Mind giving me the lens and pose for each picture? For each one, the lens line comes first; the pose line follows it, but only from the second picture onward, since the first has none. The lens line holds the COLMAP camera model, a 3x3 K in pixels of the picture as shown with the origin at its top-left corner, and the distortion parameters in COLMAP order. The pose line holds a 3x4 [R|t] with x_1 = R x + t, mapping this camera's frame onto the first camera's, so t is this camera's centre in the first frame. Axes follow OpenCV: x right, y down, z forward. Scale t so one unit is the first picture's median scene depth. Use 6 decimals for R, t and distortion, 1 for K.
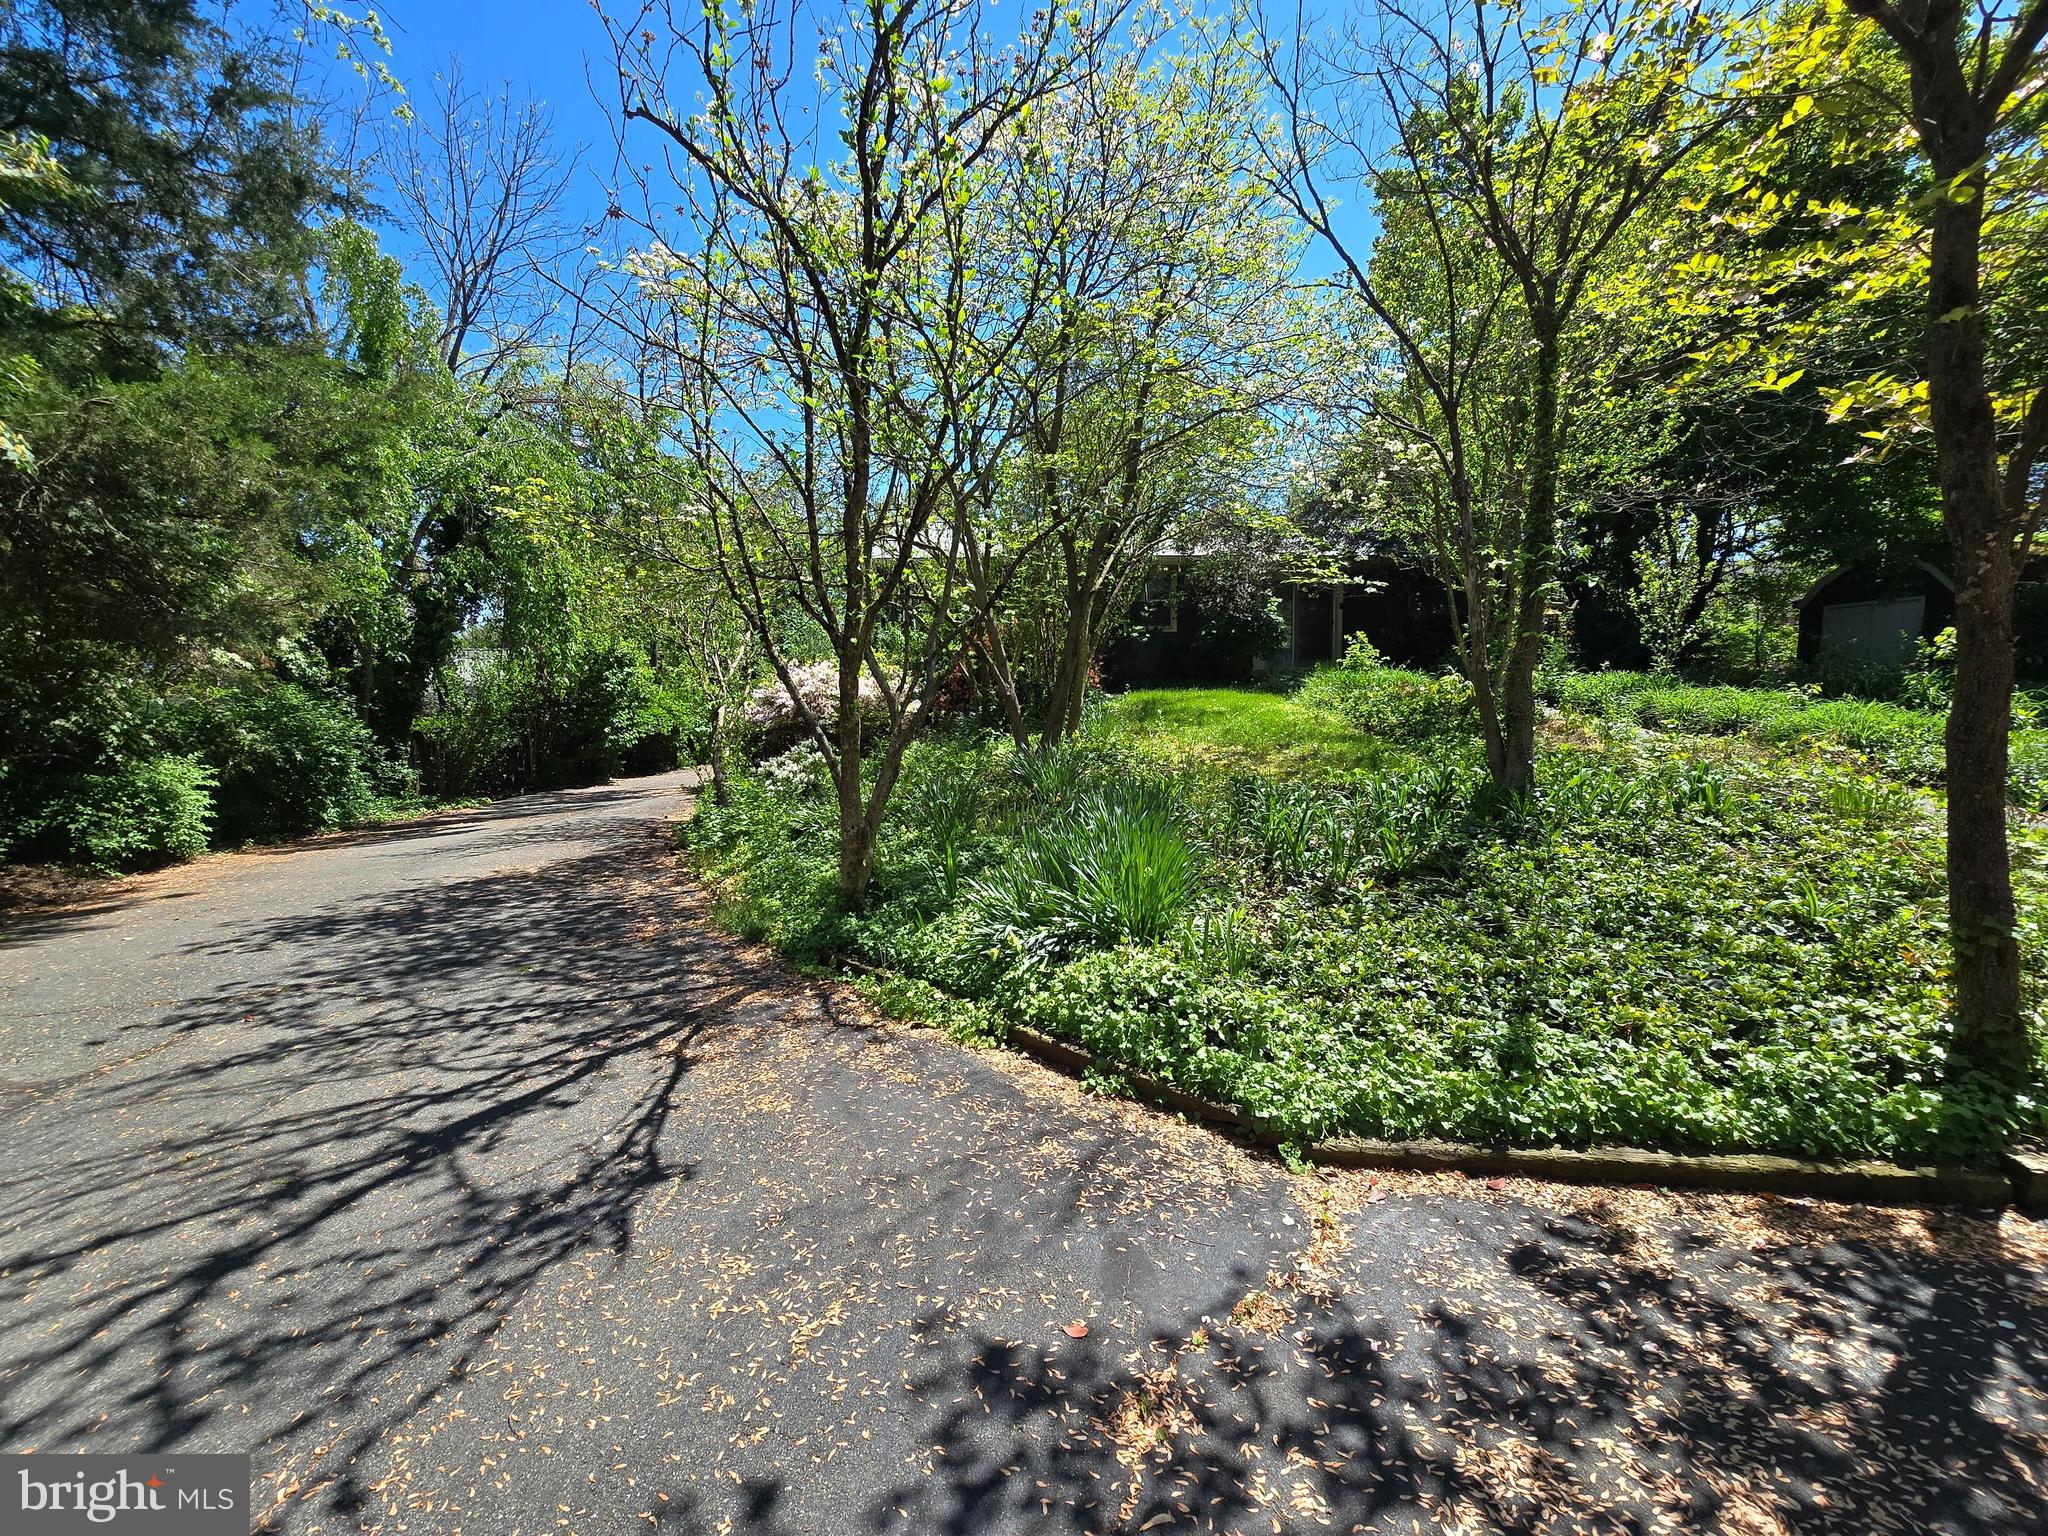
lens RADIAL K [[822.1, 0, 1020.6], [0, 822.1, 772.3], [0, 0, 1]] dist [-0.002032, -0.000134]
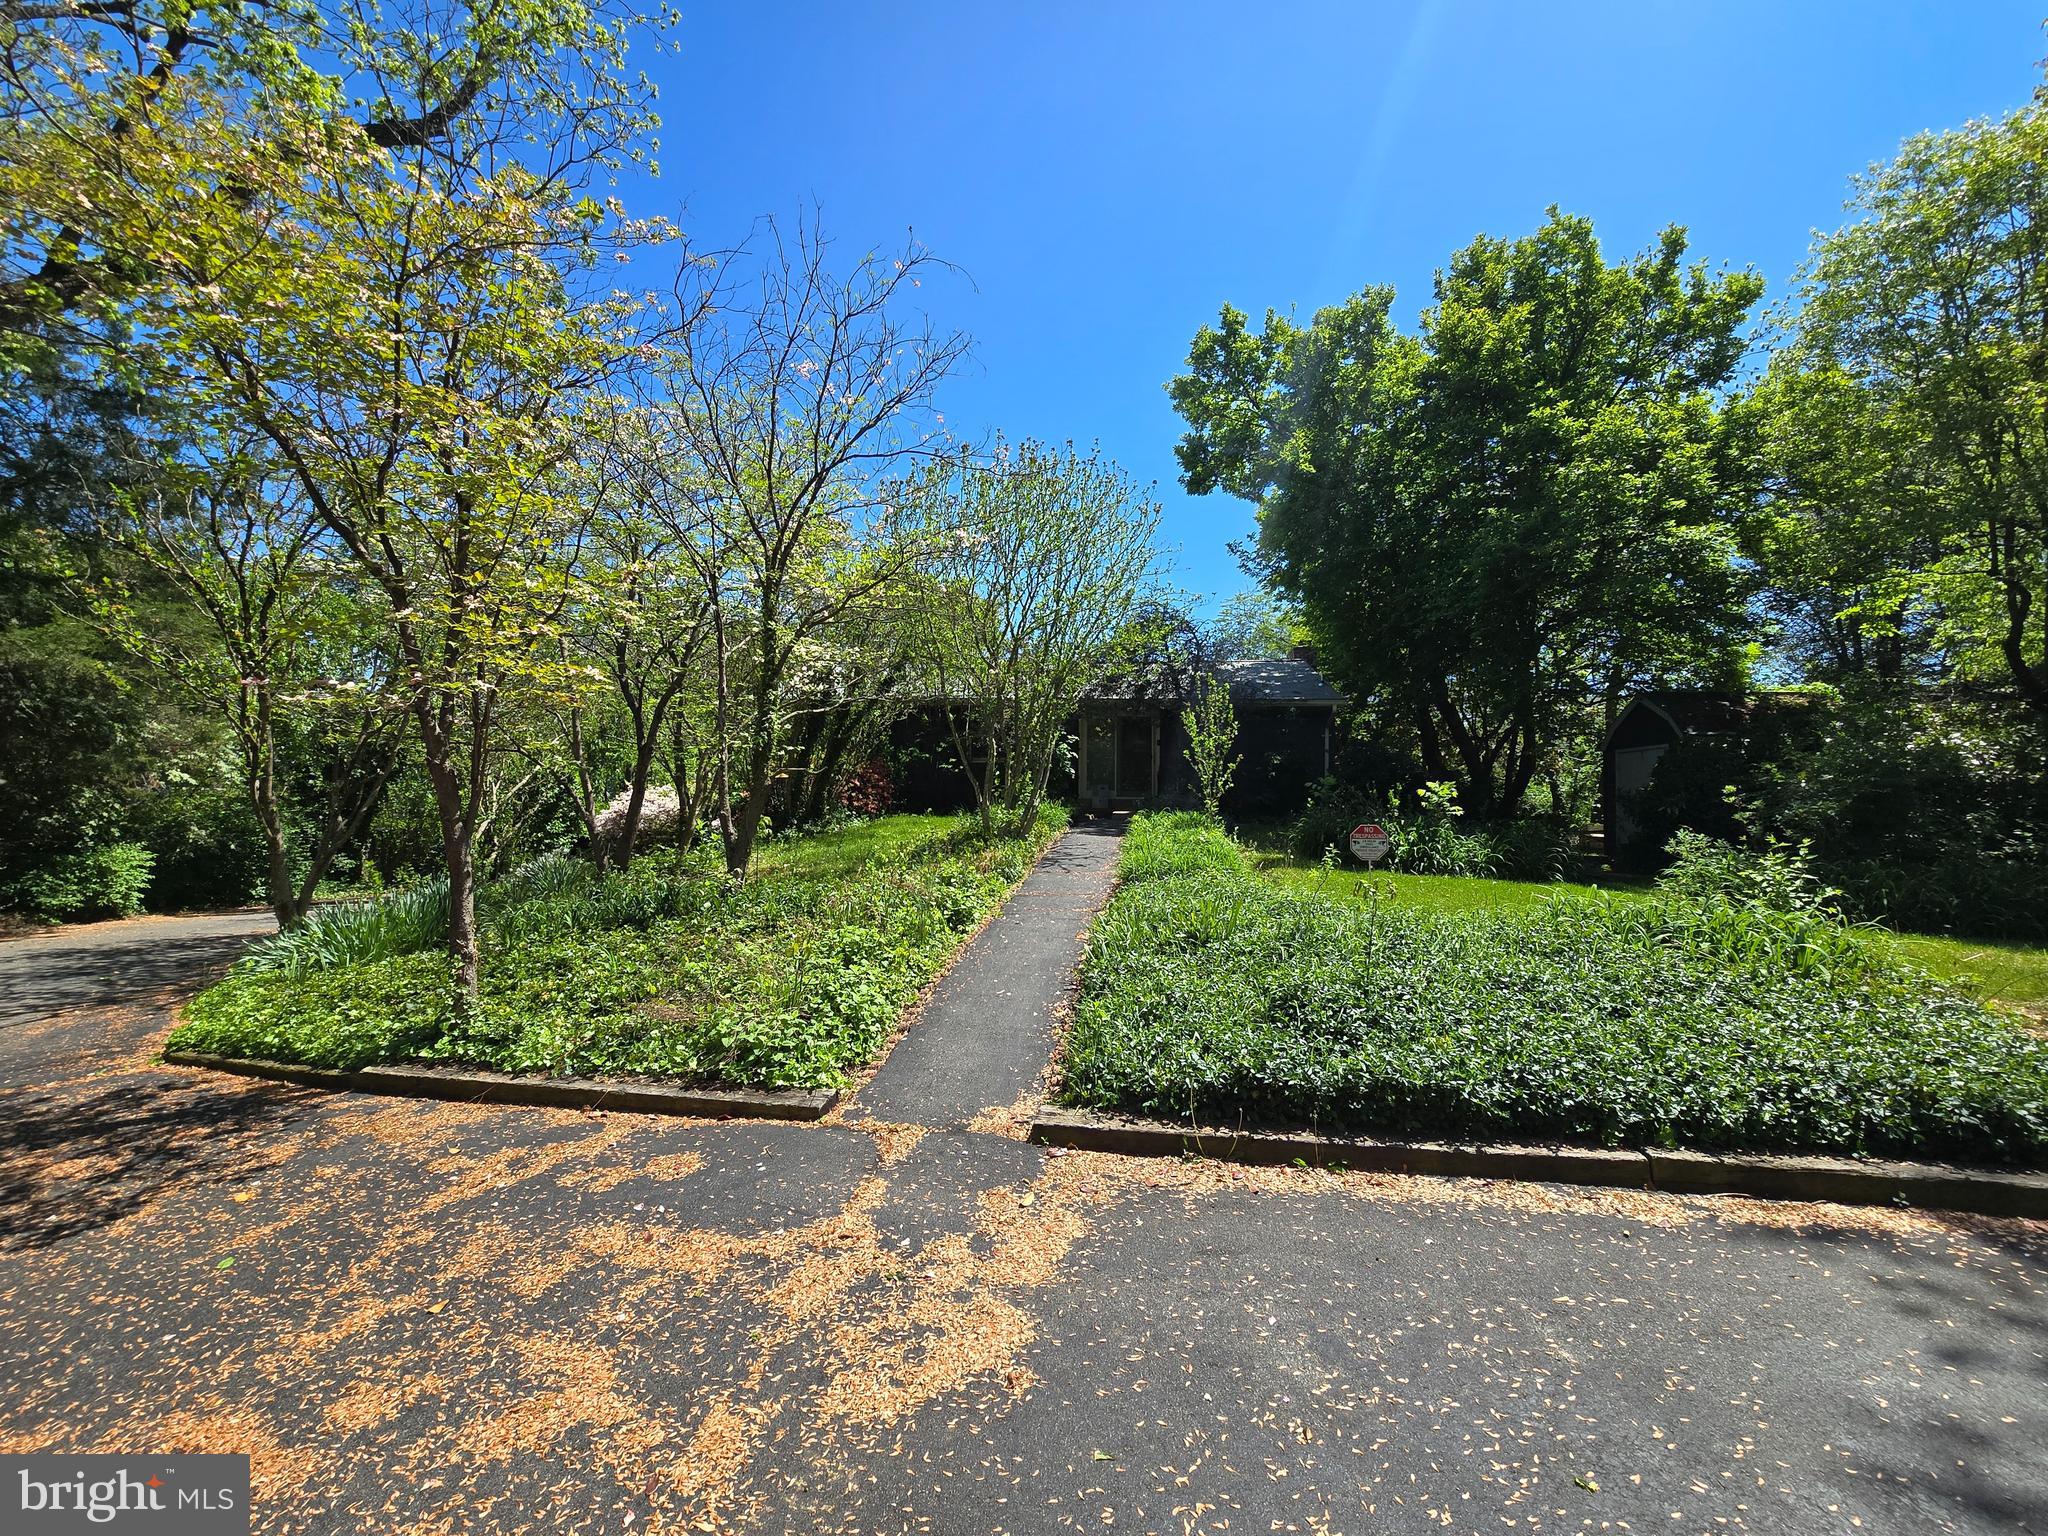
lens RADIAL K [[822.1, 0, 1029.2], [0, 822.1, 768.2], [0, 0, 1]] dist [-0.002032, -0.000134]
pose [[0.989821, 0.022310, -0.140559, 0.765957], [-0.042635, 0.988761, -0.143295, -0.012759], [0.135782, 0.147830, 0.979648, -0.225242]]
